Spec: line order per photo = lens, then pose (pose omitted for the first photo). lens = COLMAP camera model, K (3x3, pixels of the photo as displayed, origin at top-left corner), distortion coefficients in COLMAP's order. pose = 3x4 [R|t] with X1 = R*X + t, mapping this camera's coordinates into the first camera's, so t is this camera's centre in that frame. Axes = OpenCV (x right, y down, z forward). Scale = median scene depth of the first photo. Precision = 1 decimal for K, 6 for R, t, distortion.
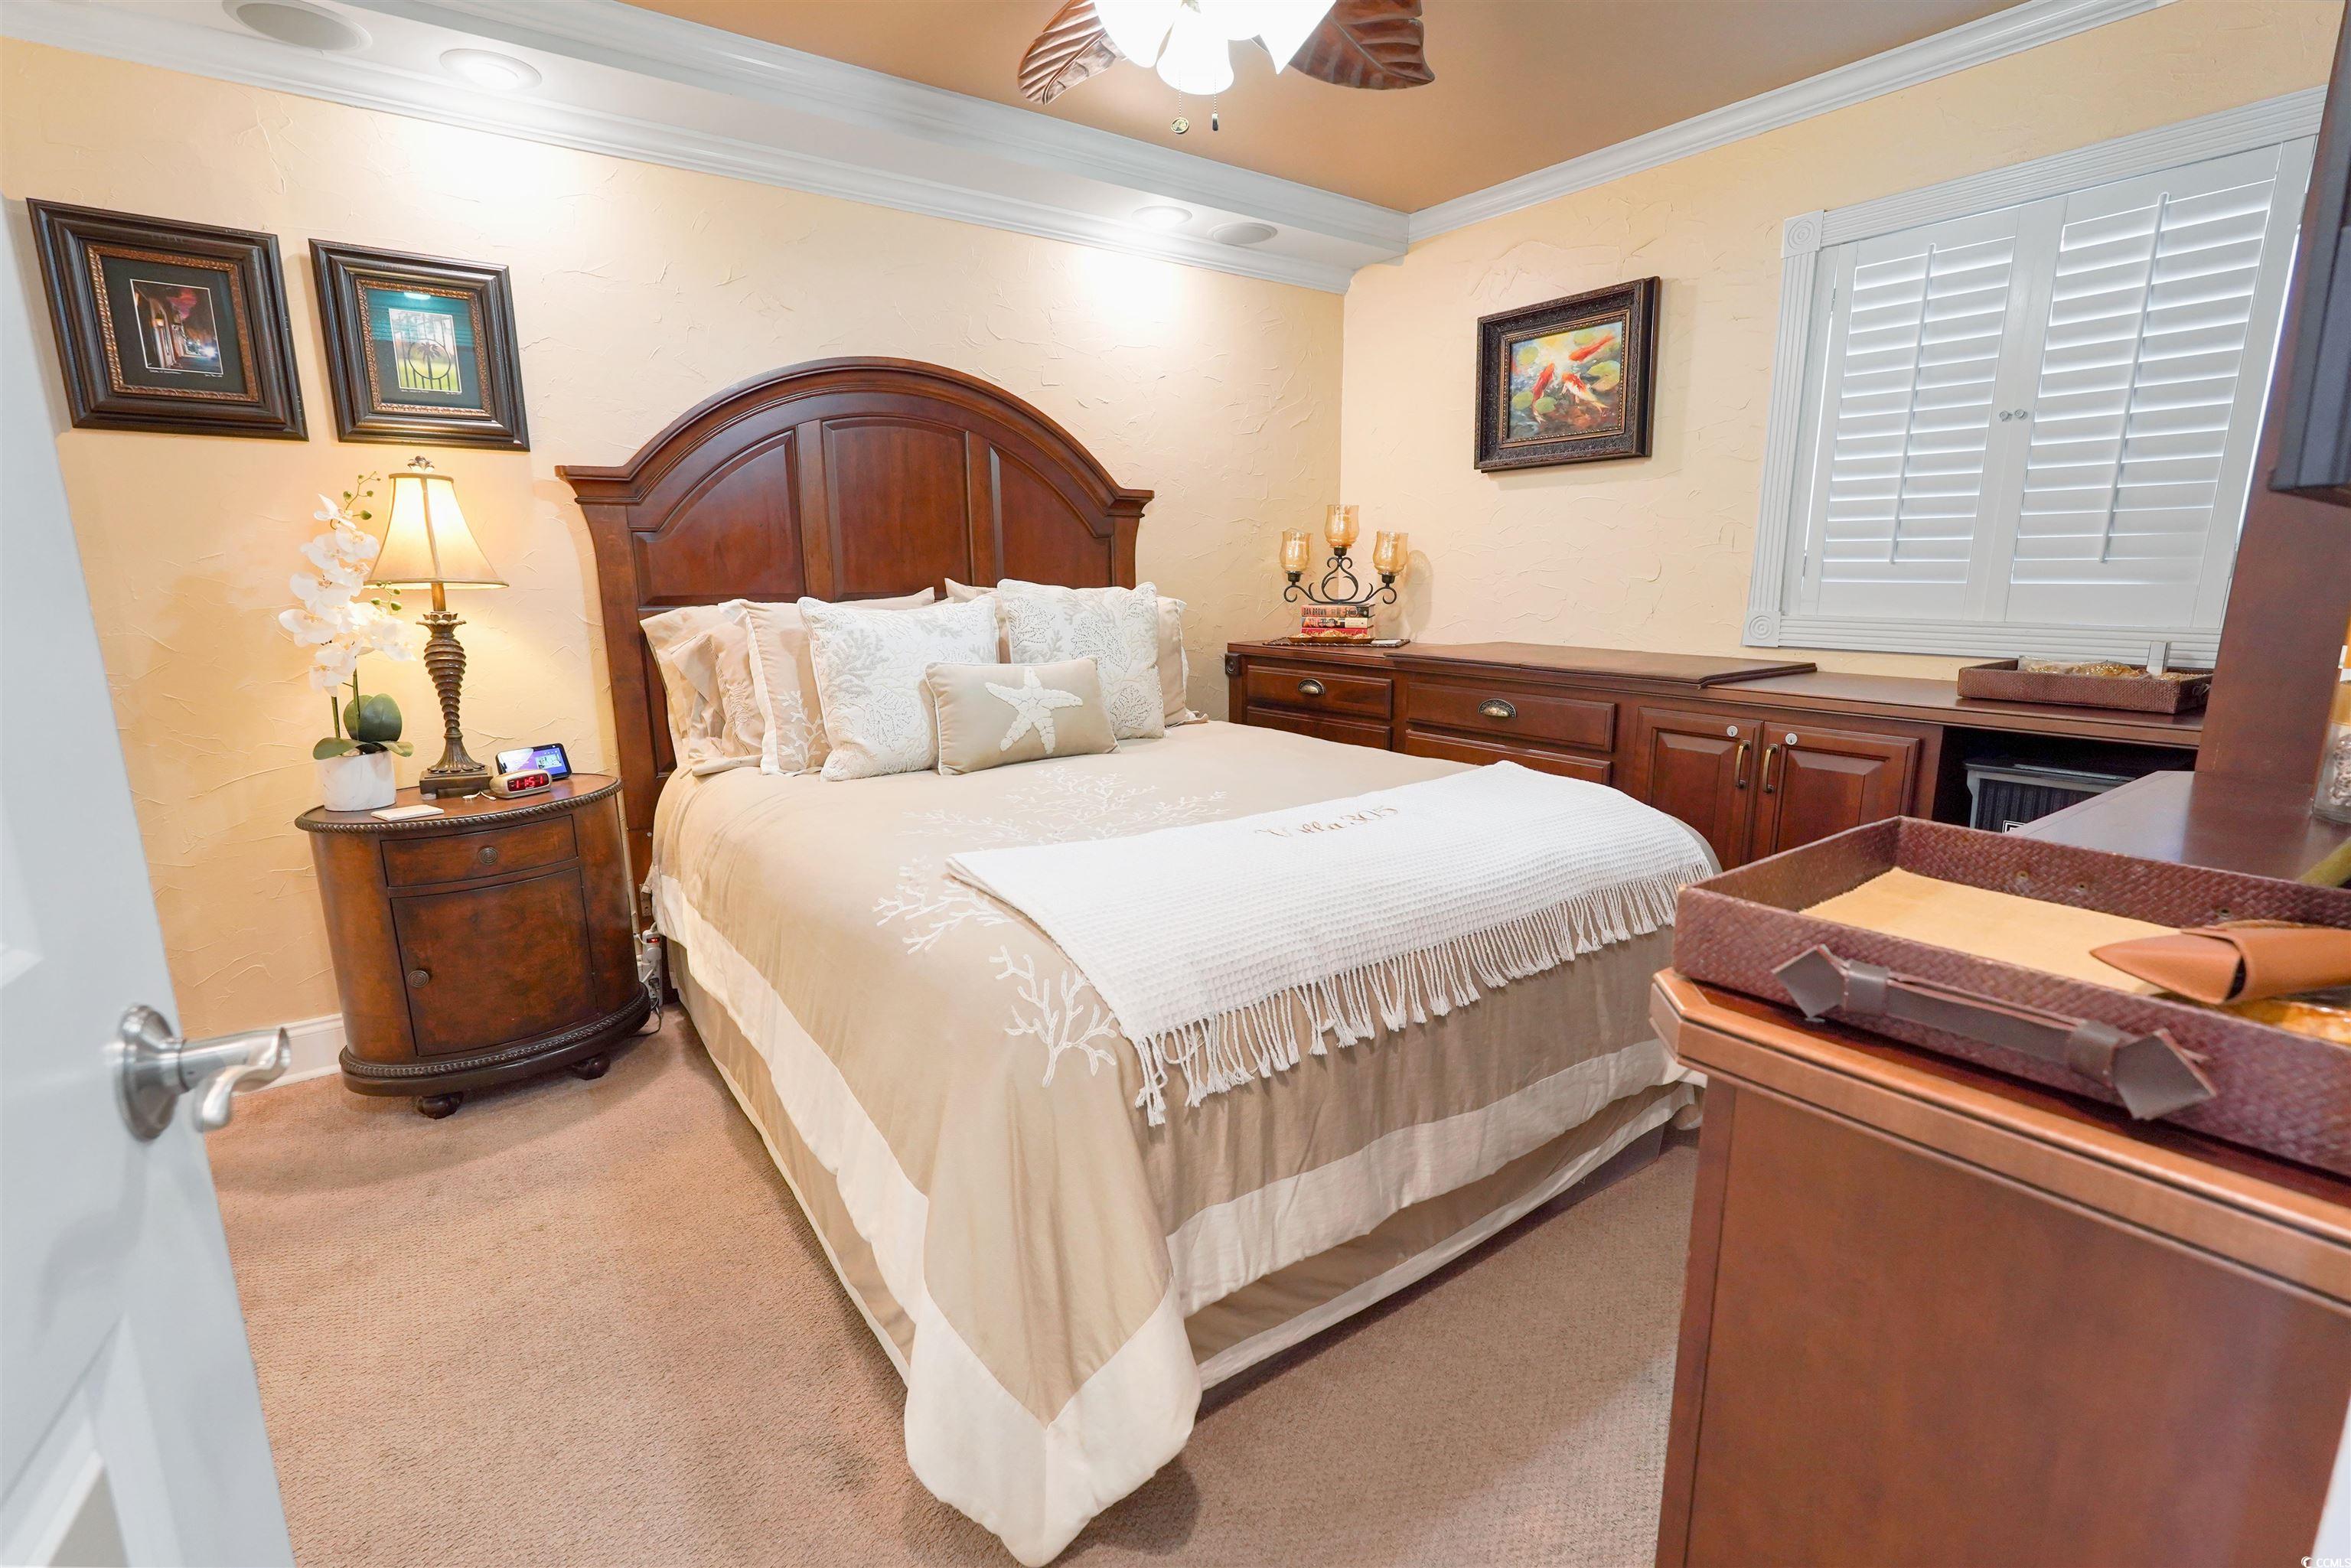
lens RADIAL K [[1044.2, 0, 1165.8], [0, 1044.2, 763.9], [0, 0, 1]] dist [-0.007255, 0.002632]
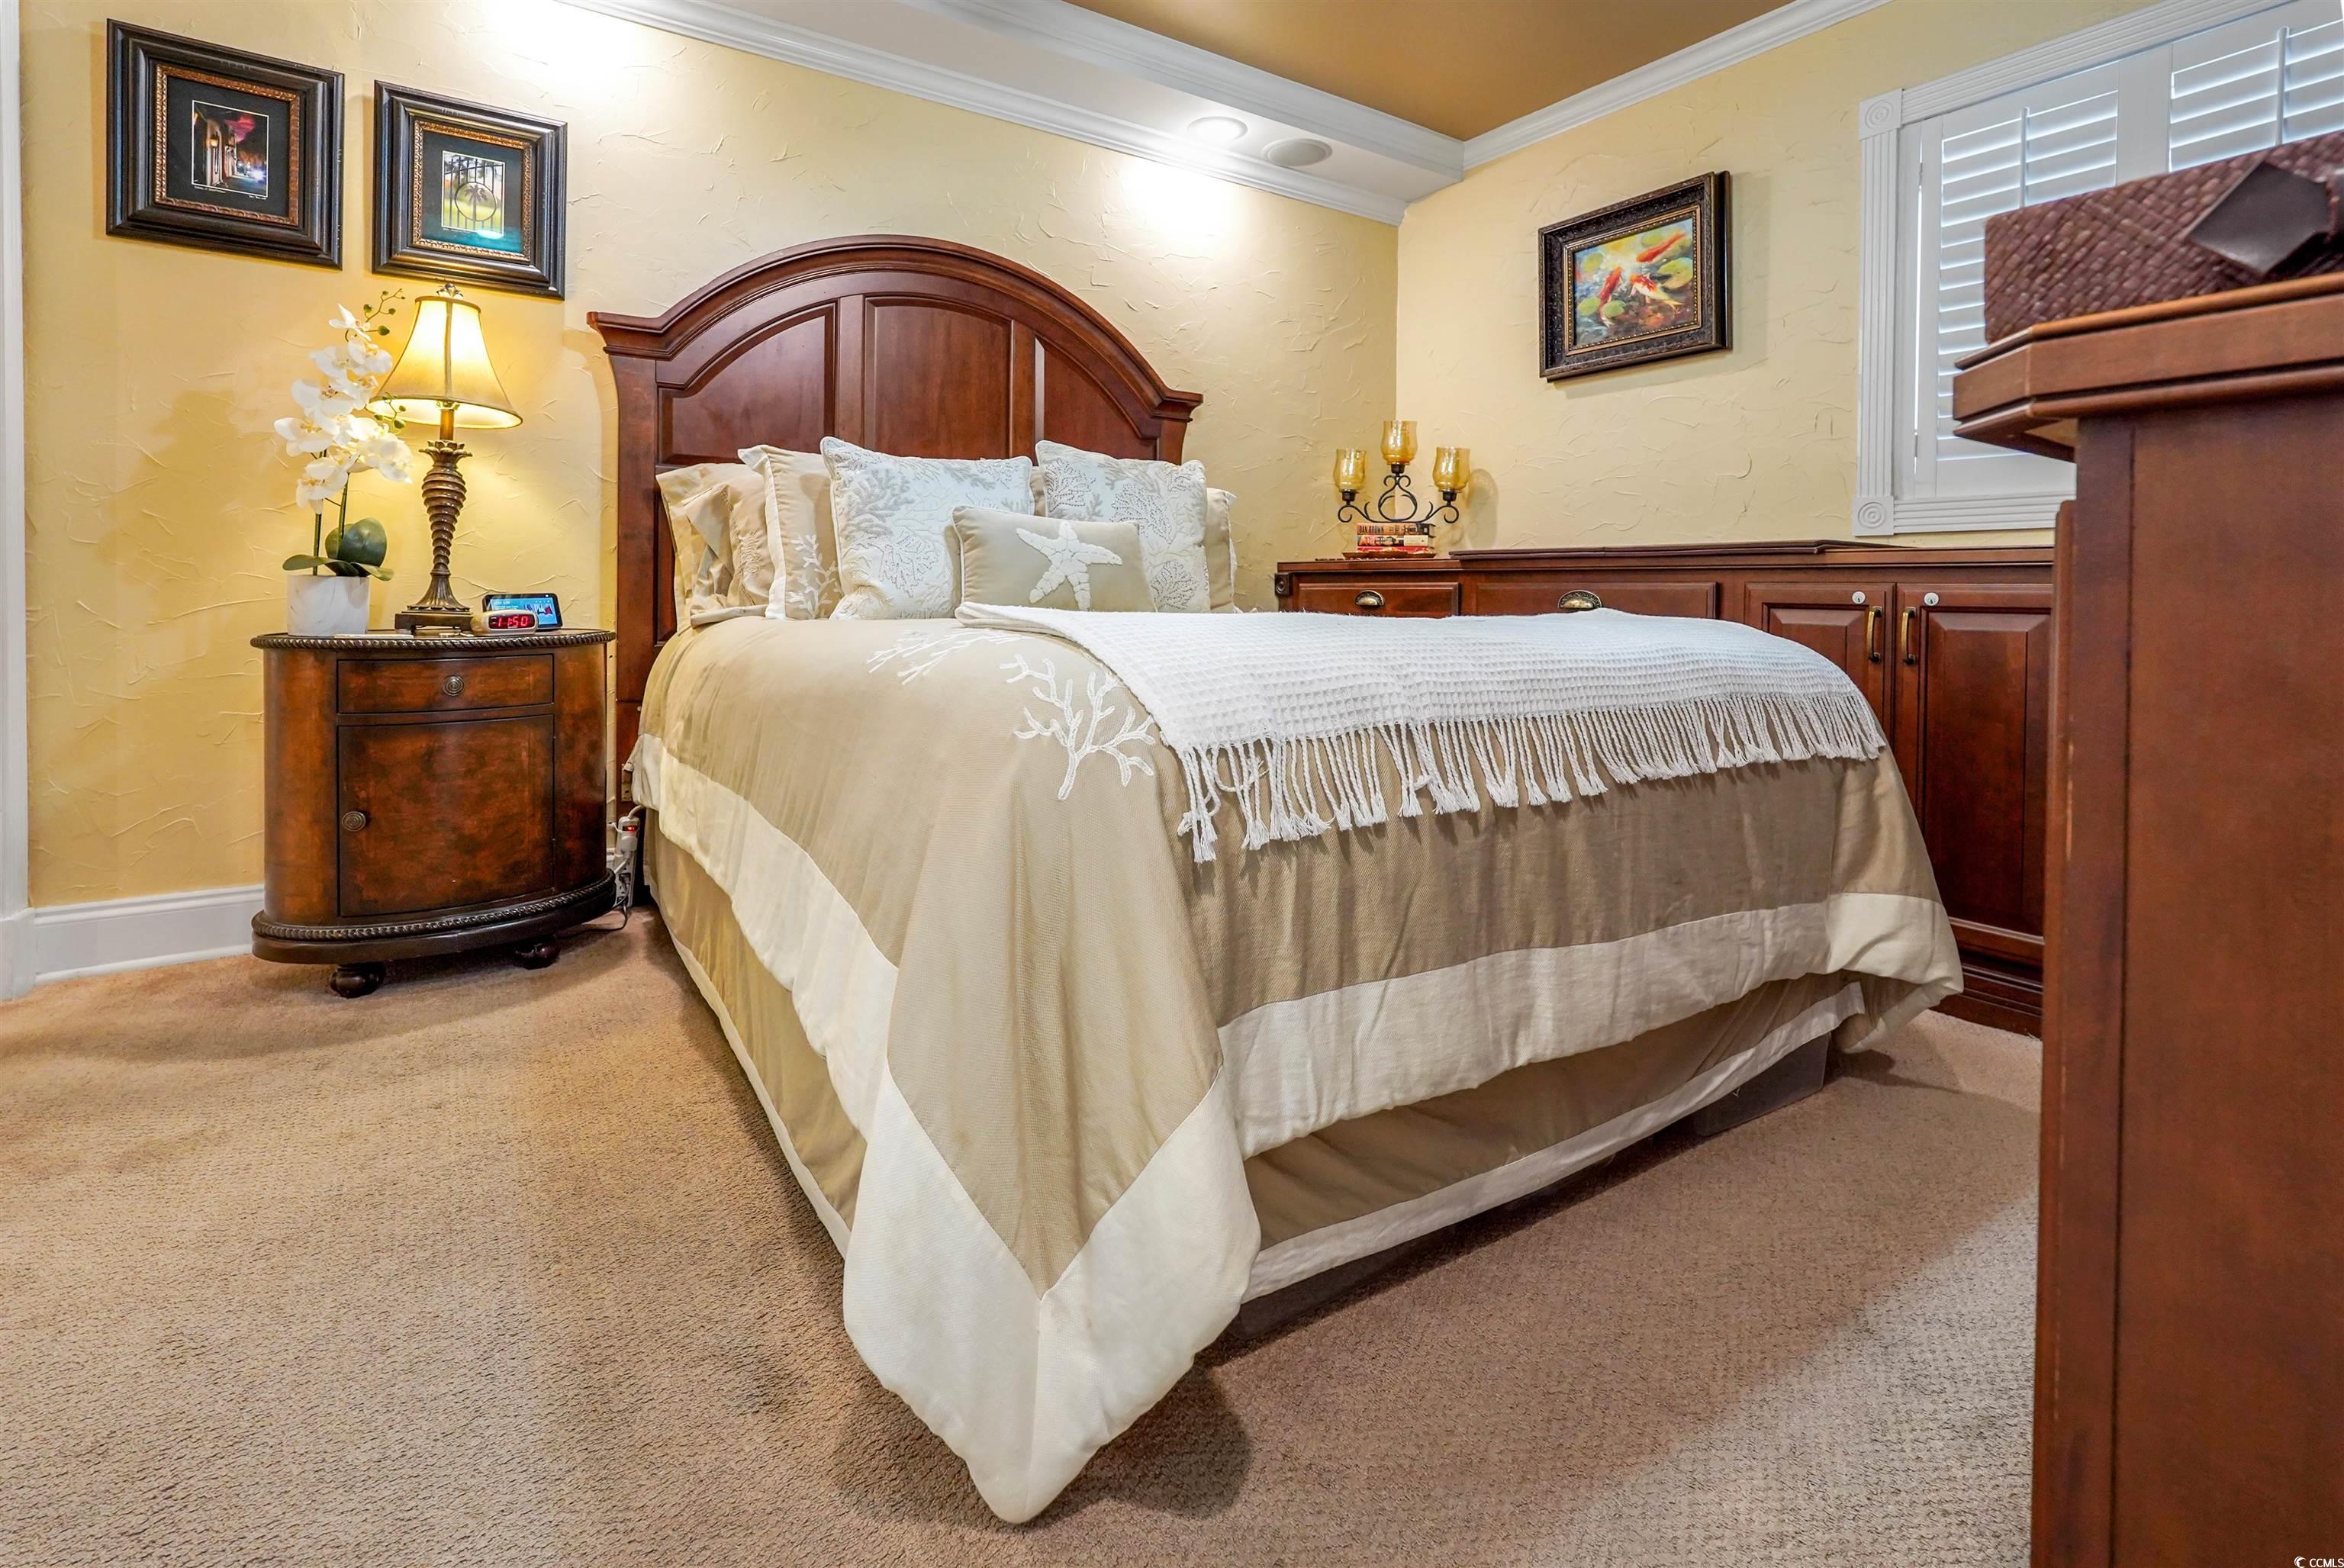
lens RADIAL K [[1041.2, 0, 1162.0], [0, 1041.2, 664.4], [0, 0, 1]] dist [-0.007255, 0.002632]
pose [[0.999009, 0.022590, -0.038347, -0.009042], [-0.029256, 0.982617, -0.183326, 0.219681], [0.033539, 0.184266, 0.982304, 0.143492]]
